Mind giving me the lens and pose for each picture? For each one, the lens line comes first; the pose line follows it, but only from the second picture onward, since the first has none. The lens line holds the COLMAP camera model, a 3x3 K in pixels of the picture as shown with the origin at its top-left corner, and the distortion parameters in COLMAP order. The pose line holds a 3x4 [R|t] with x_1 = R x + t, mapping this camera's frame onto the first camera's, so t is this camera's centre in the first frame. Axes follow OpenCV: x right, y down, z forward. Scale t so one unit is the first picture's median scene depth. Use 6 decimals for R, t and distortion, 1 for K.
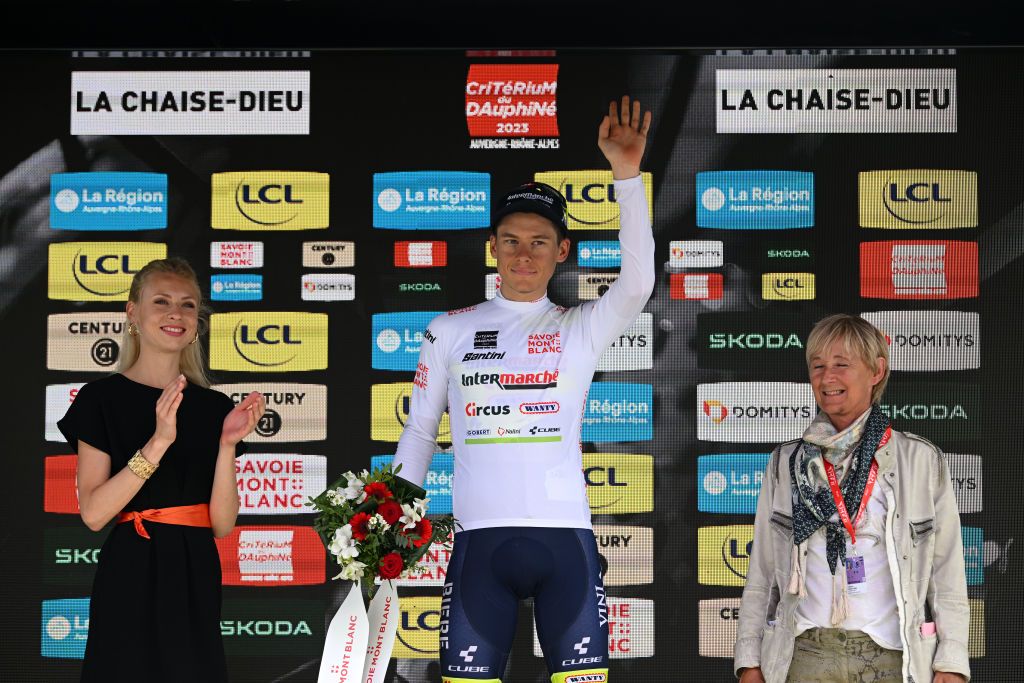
lens RADIAL K [[3997.1, 0, 505.2], [0, 3997.1, 344.1], [0, 0, 1]] dist [0.248578, 0.000000]
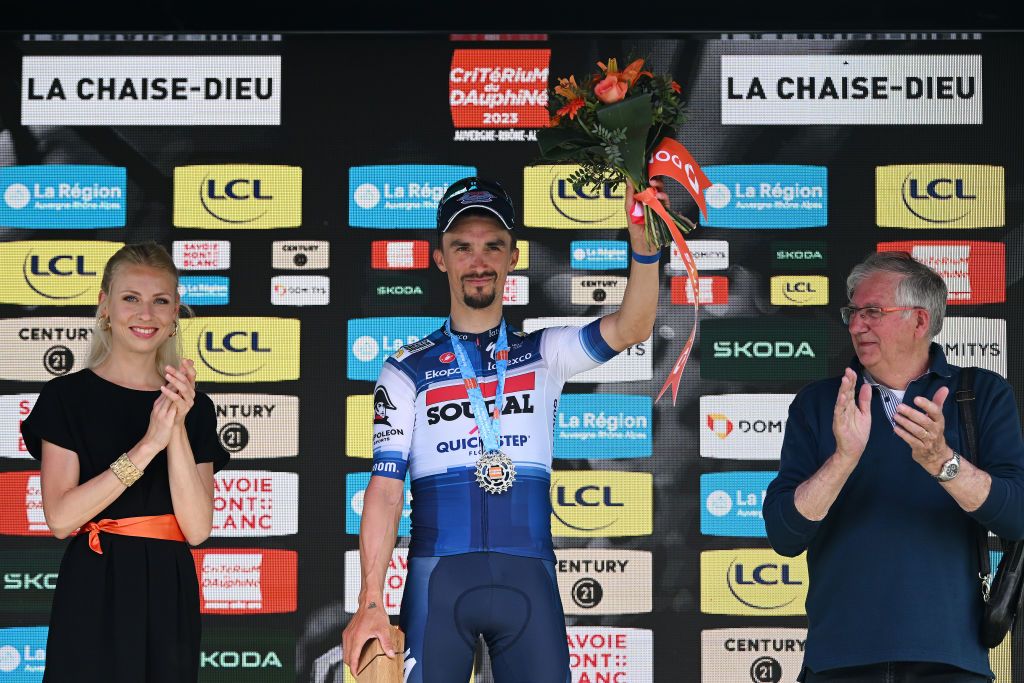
lens RADIAL K [[3857.3, 0, 510.1], [0, 3857.3, 344.1], [0, 0, 1]] dist [0.219225, 0.000000]
pose [[0.999965, 0.002038, 0.008082, -0.003025], [-0.002014, 0.999994, -0.002976, 0.000703], [-0.008088, 0.002960, 0.999963, 0.109906]]
